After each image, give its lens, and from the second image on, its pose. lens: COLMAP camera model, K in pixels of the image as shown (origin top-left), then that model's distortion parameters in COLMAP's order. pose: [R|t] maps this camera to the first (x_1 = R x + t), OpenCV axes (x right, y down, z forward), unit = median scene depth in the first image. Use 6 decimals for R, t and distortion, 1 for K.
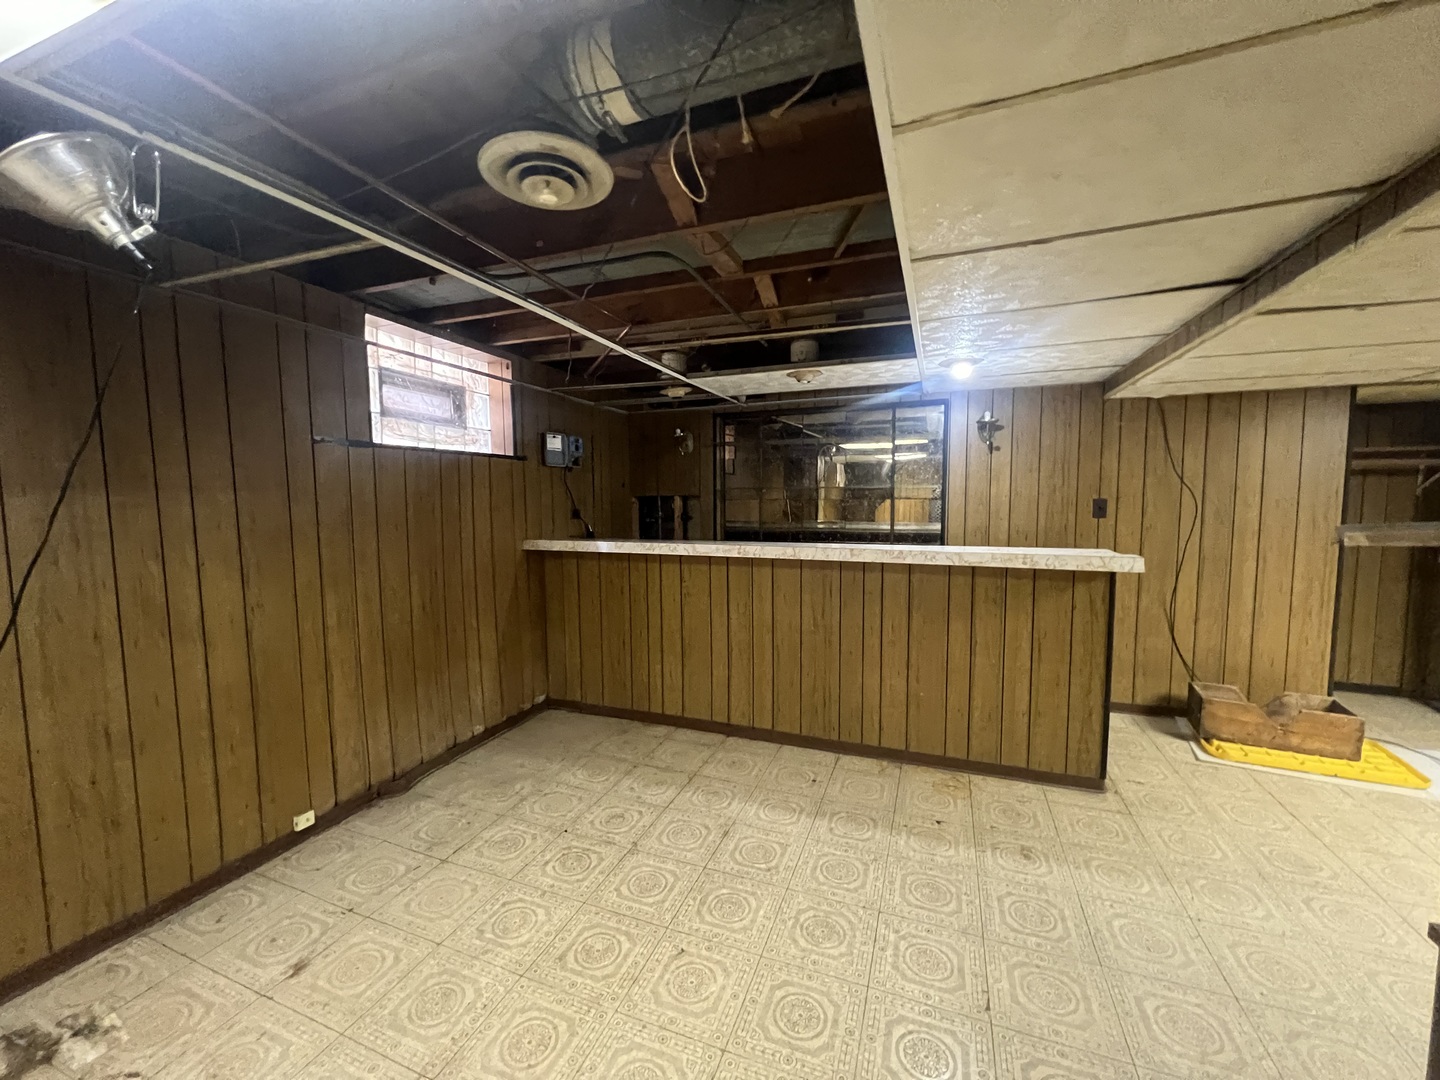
lens RADIAL K [[578.3, 0, 719.5], [0, 578.3, 543.2], [0, 0, 1]] dist [0.000002, 0.000494]
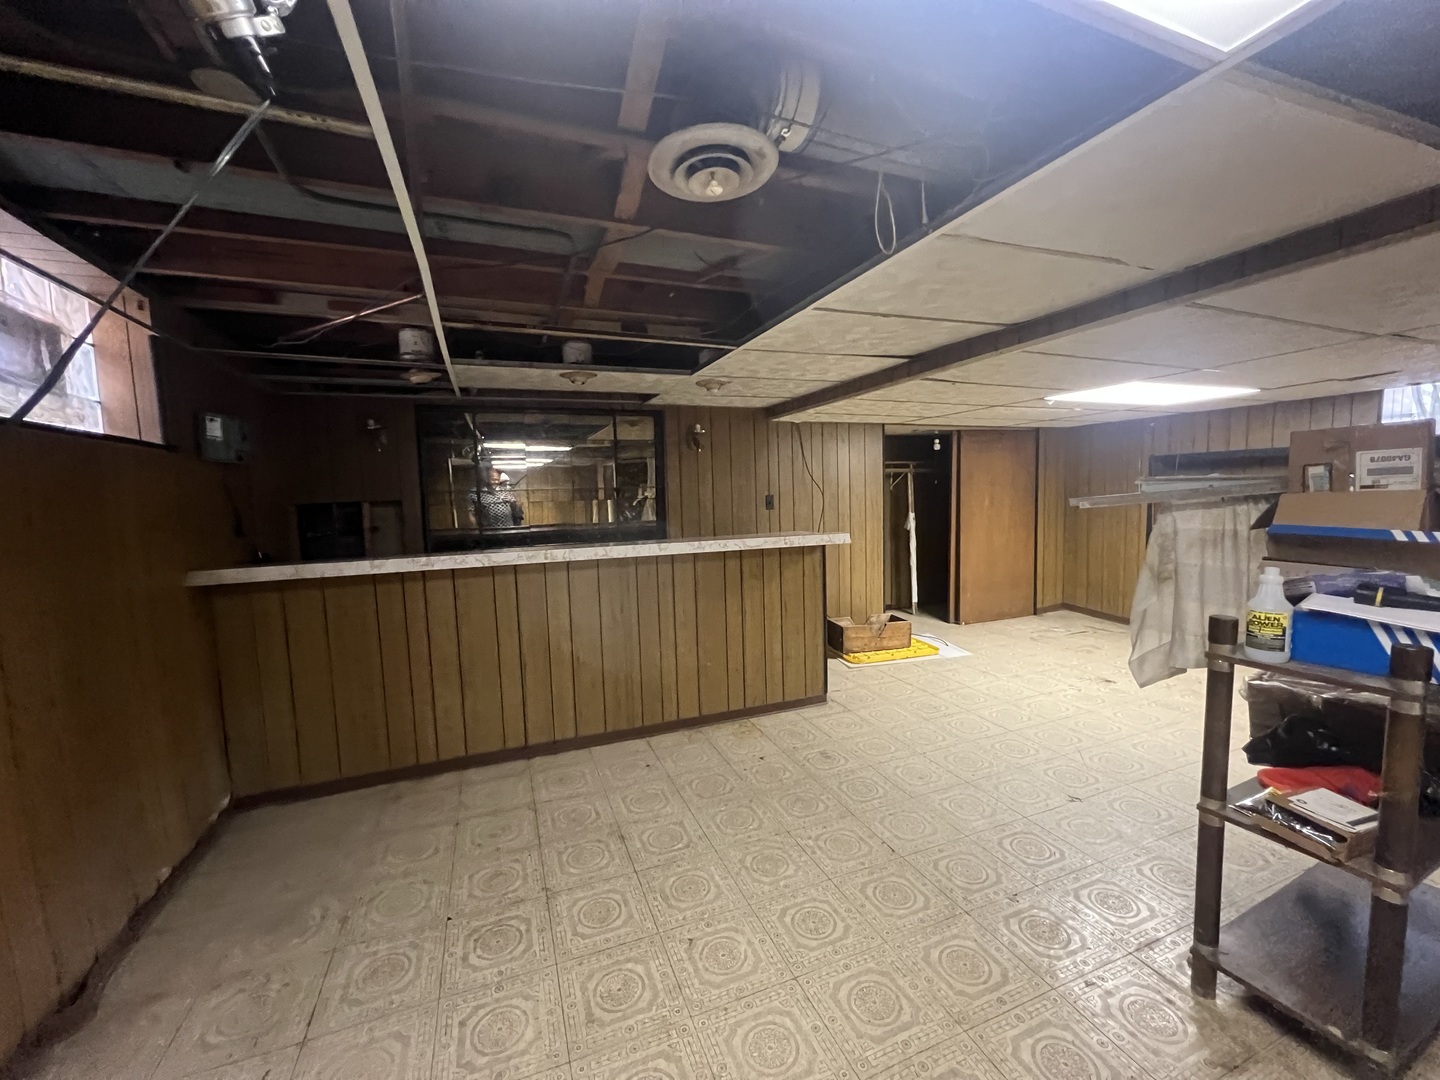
lens RADIAL K [[578.3, 0, 719.5], [0, 578.3, 543.2], [0, 0, 1]] dist [0.000002, 0.000494]
pose [[0.733684, -0.072943, 0.675564, -0.393554], [0.078631, 0.996656, 0.022216, -0.006120], [-0.674925, 0.036821, 0.736967, 0.112285]]
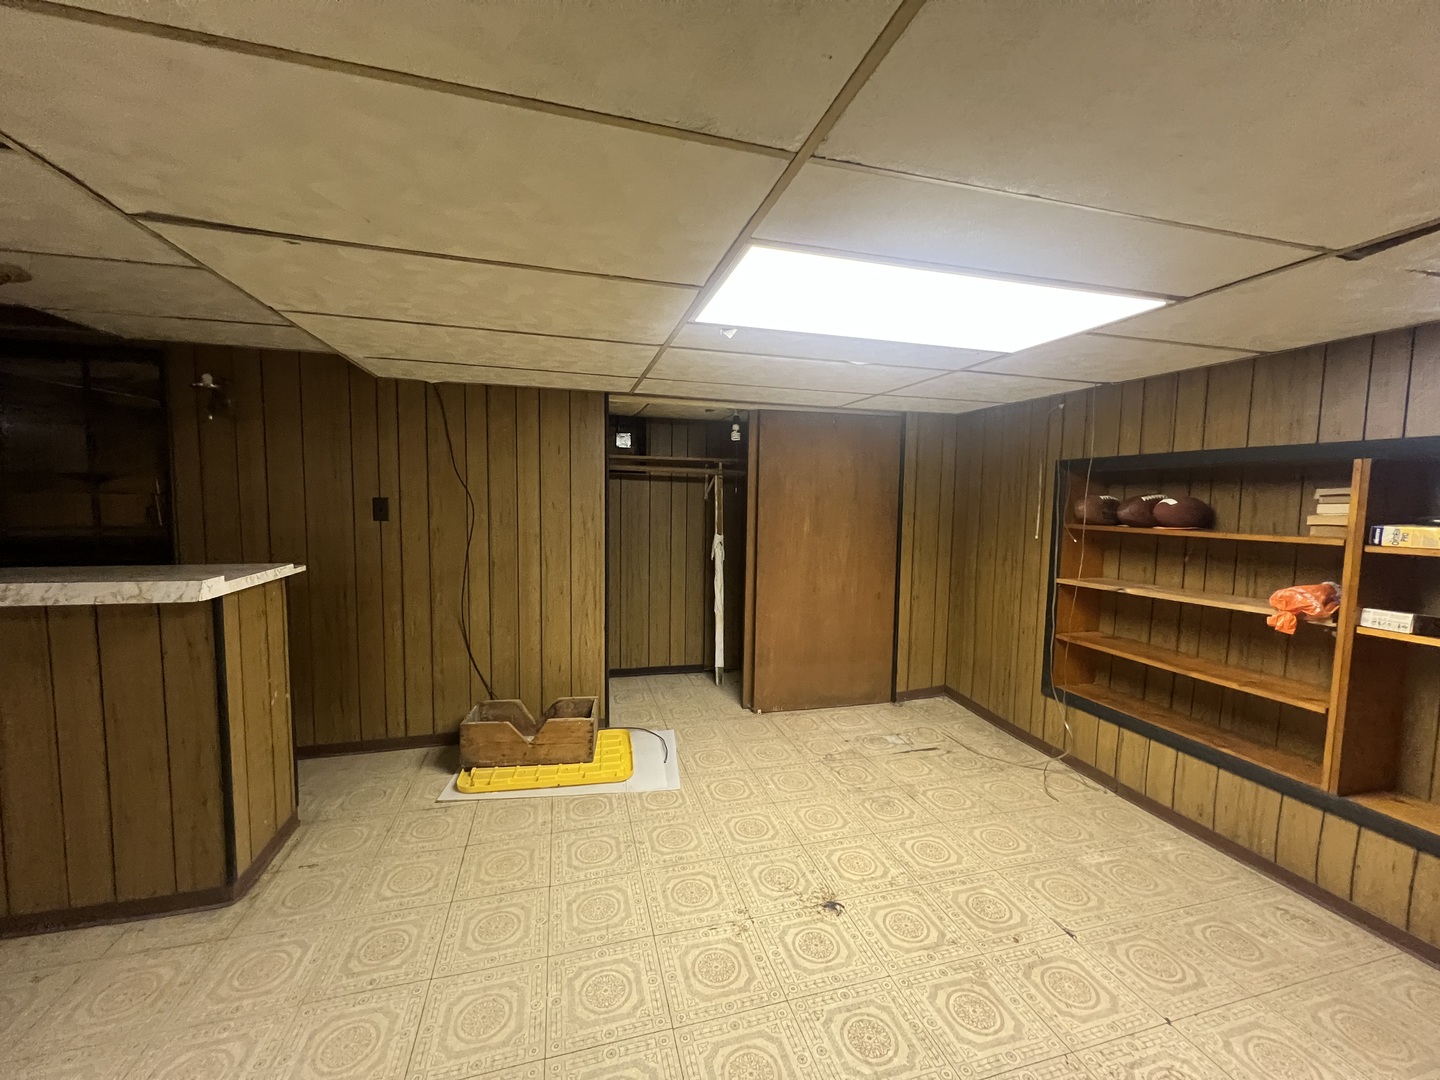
lens RADIAL K [[578.3, 0, 719.5], [0, 578.3, 543.2], [0, 0, 1]] dist [0.000002, 0.000494]
pose [[0.802861, -0.027383, 0.595537, 0.644558], [0.026907, 0.999591, 0.009688, -0.007526], [-0.595558, 0.008247, 0.803270, 0.049252]]
